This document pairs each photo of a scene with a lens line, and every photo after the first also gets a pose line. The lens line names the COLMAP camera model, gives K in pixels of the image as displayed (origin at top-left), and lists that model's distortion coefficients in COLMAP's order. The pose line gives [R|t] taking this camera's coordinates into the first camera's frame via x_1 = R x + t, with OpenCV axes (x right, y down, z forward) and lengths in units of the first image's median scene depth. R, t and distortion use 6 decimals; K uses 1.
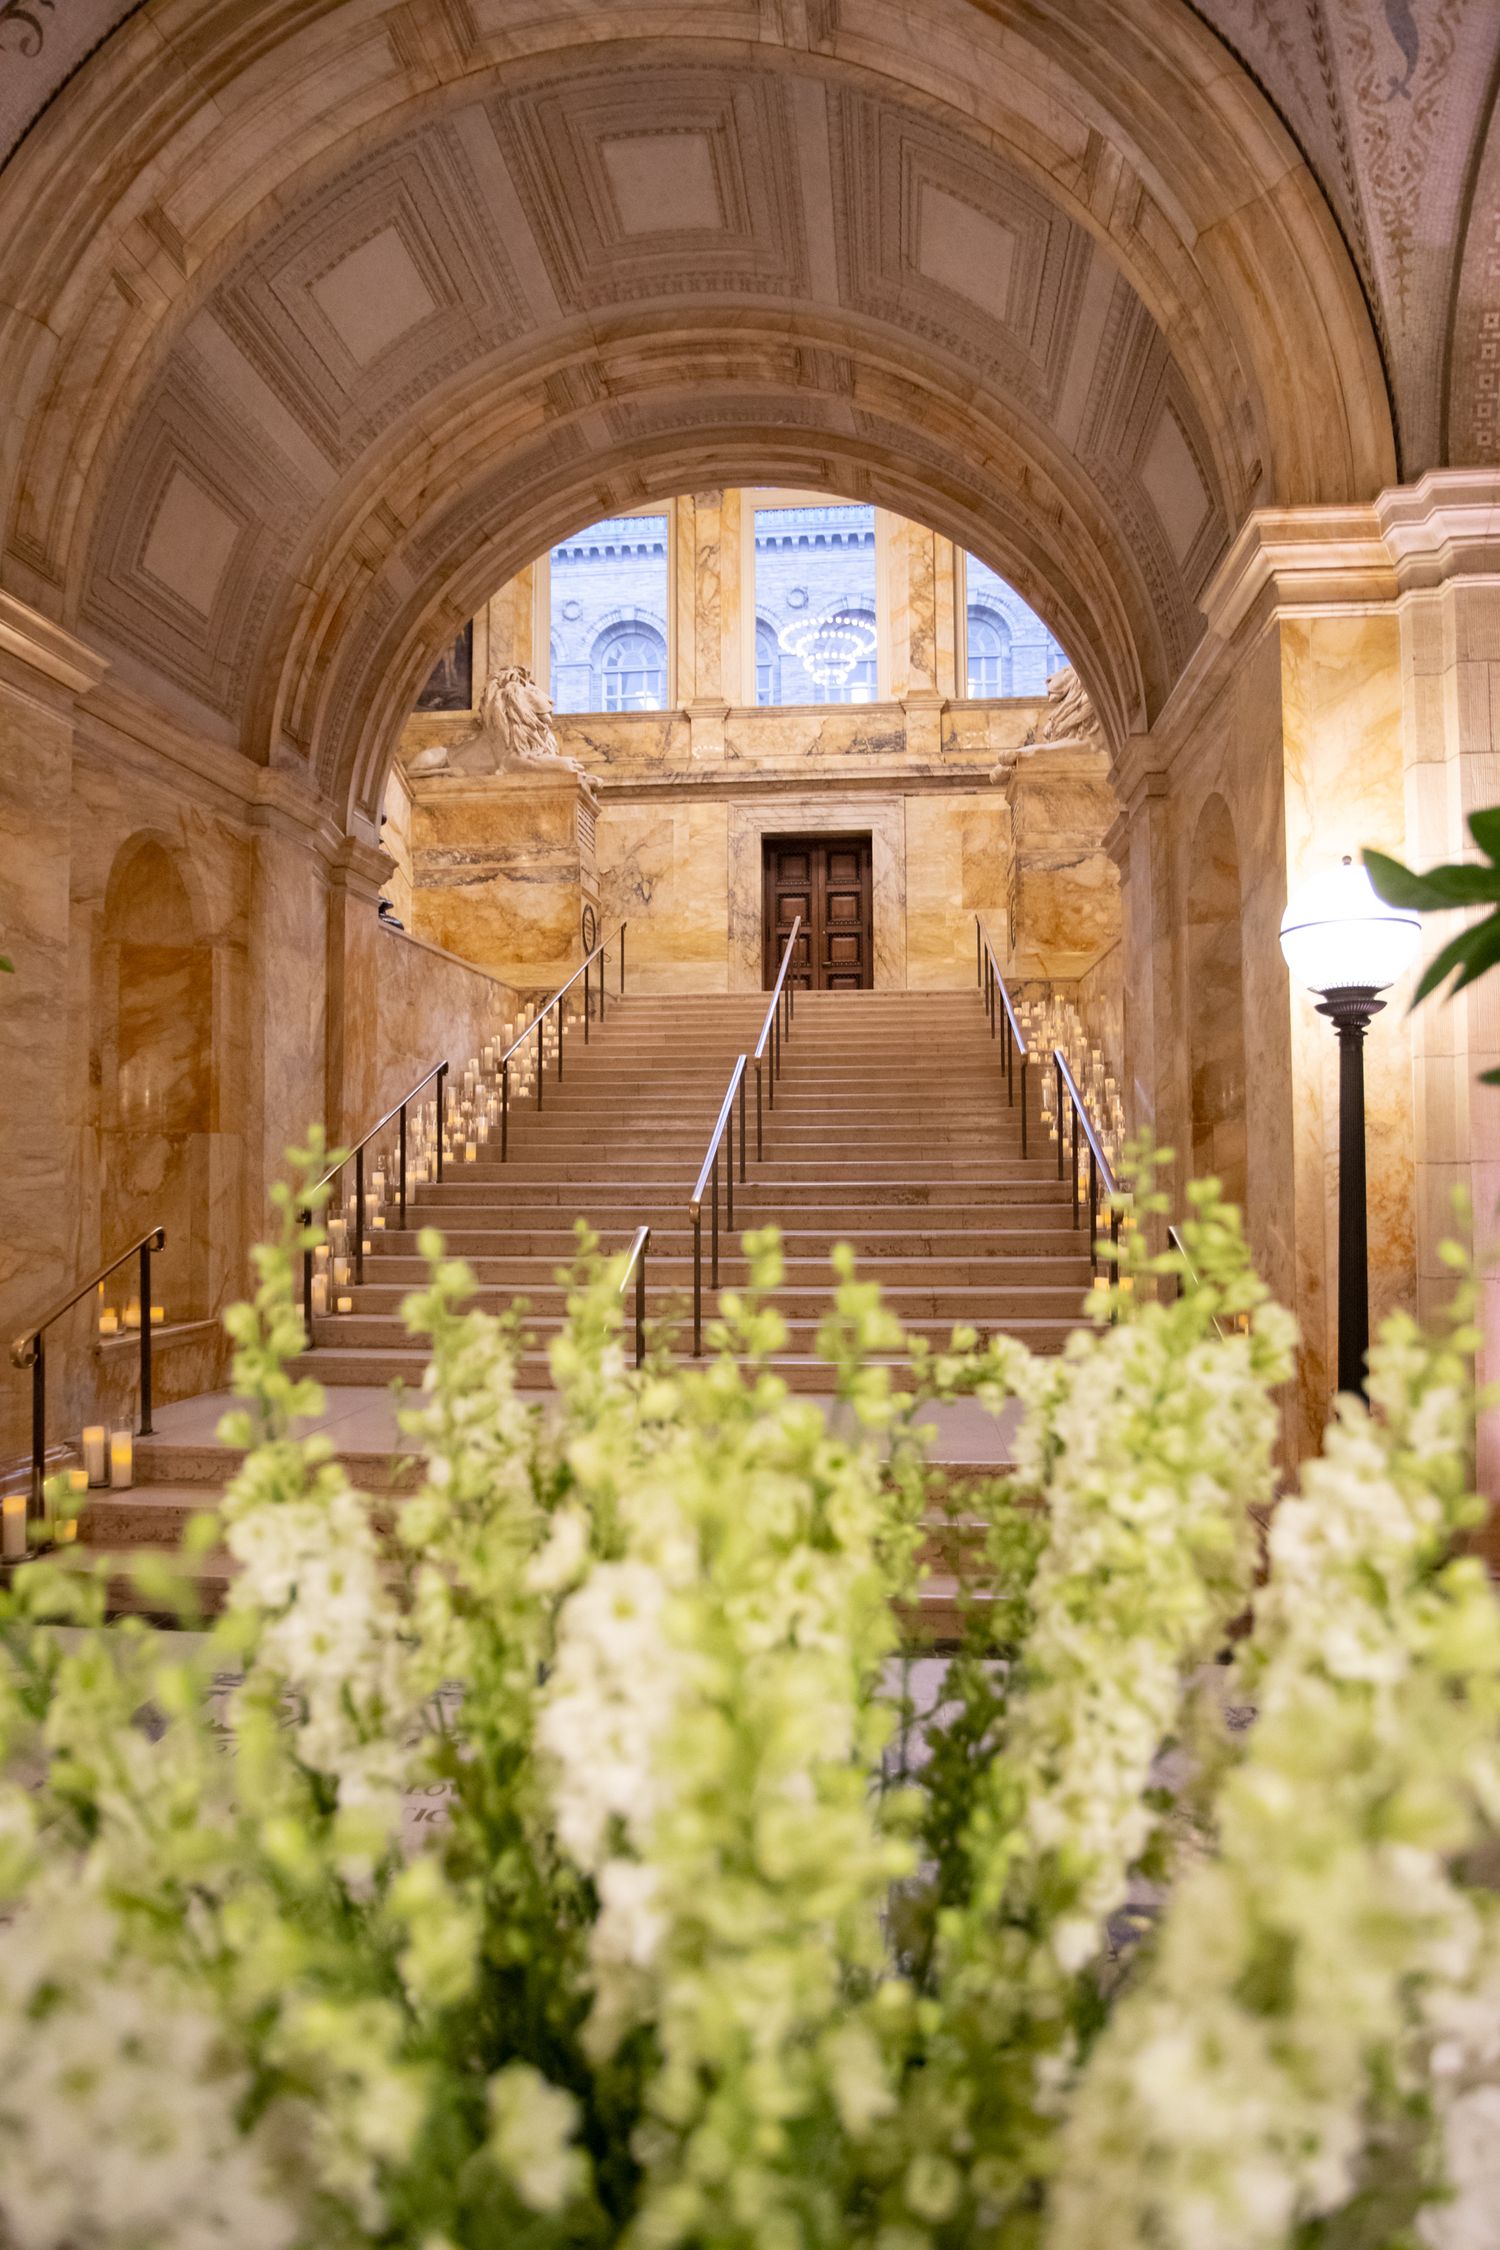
lens RADIAL K [[1401.4, 0, 750.0], [0, 1401.4, 1125.0], [0, 0, 1]] dist [-0.051137, 0.000012]
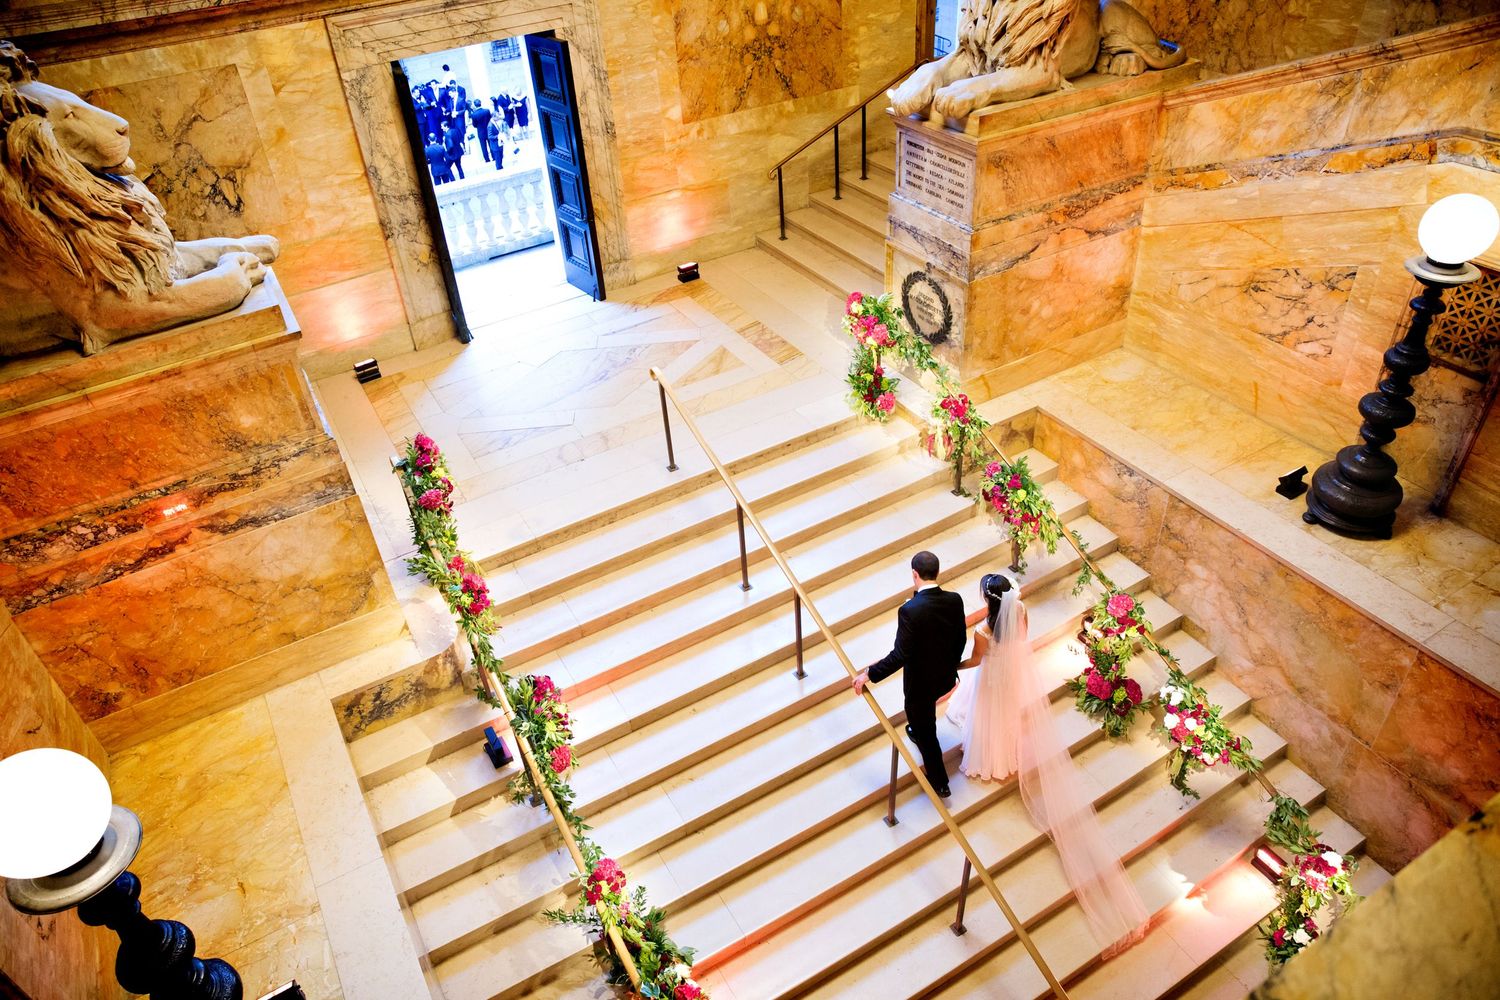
lens RADIAL K [[1032.3, 0, 750.0], [0, 1032.3, 500.0], [0, 0, 1]] dist [-0.117692, 0.116346]
pose [[0.806721, -0.391686, 0.442474, -0.172536], [0.038817, 0.782280, 0.621717, -0.410319], [-0.589656, -0.484377, 0.646286, 0.642722]]
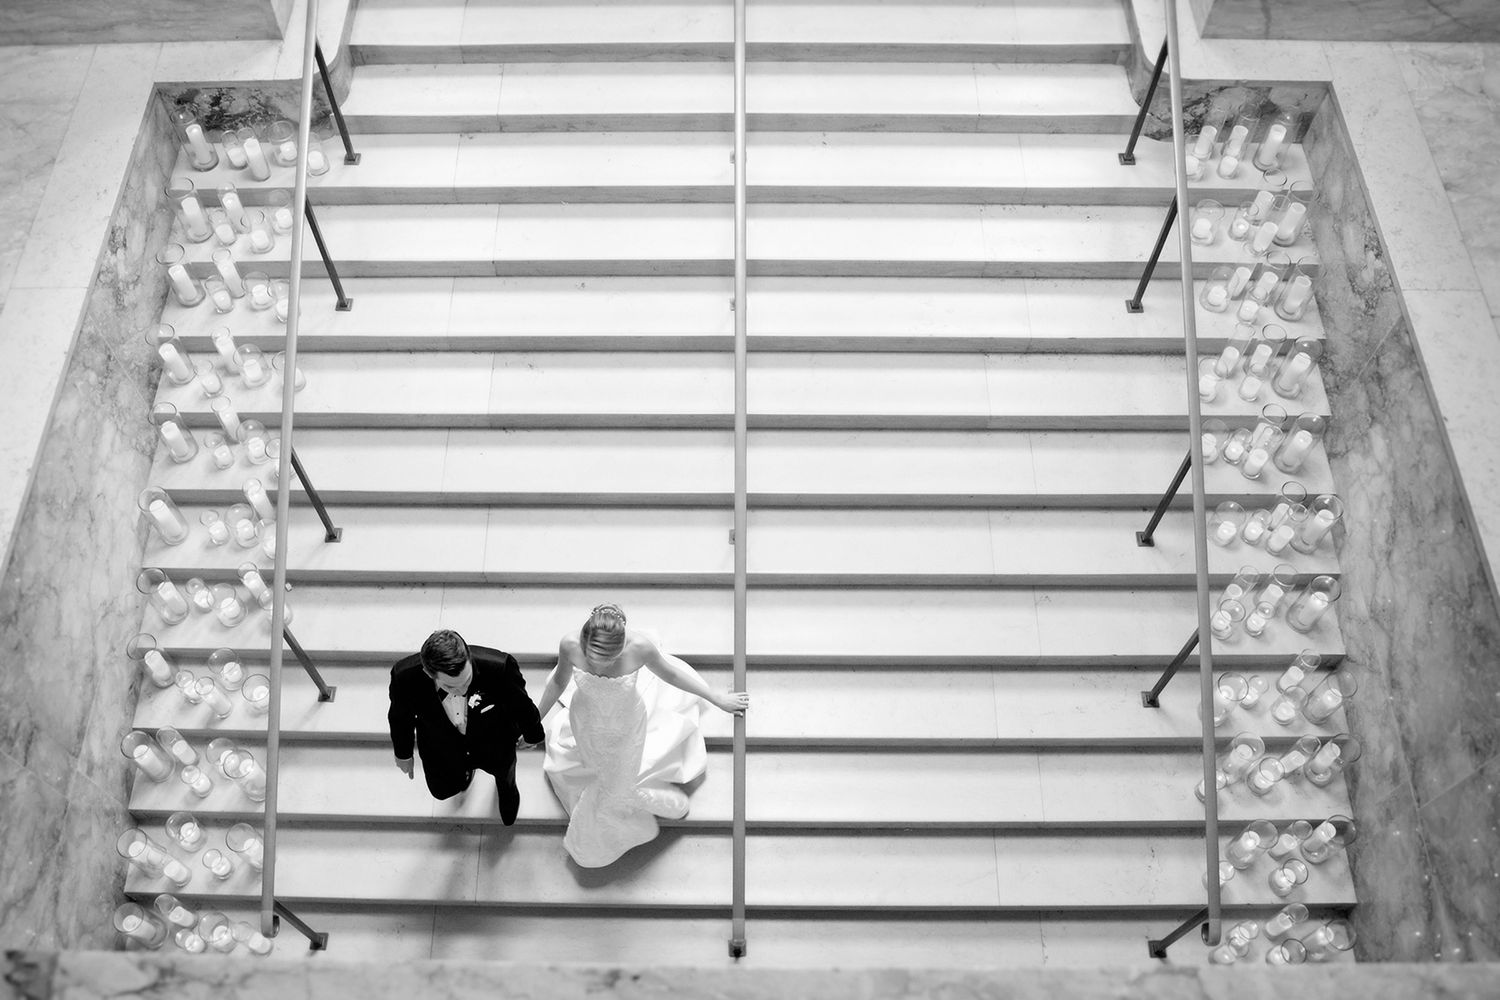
lens RADIAL K [[1361.9, 0, 750.0], [0, 1361.9, 500.0], [0, 0, 1]] dist [-0.064728, 0.004001]
pose [[0.996124, -0.078243, 0.040185, 0.003281], [0.002605, 0.482900, 0.875671, -0.412499], [-0.087921, -0.872173, 0.481232, 0.625104]]
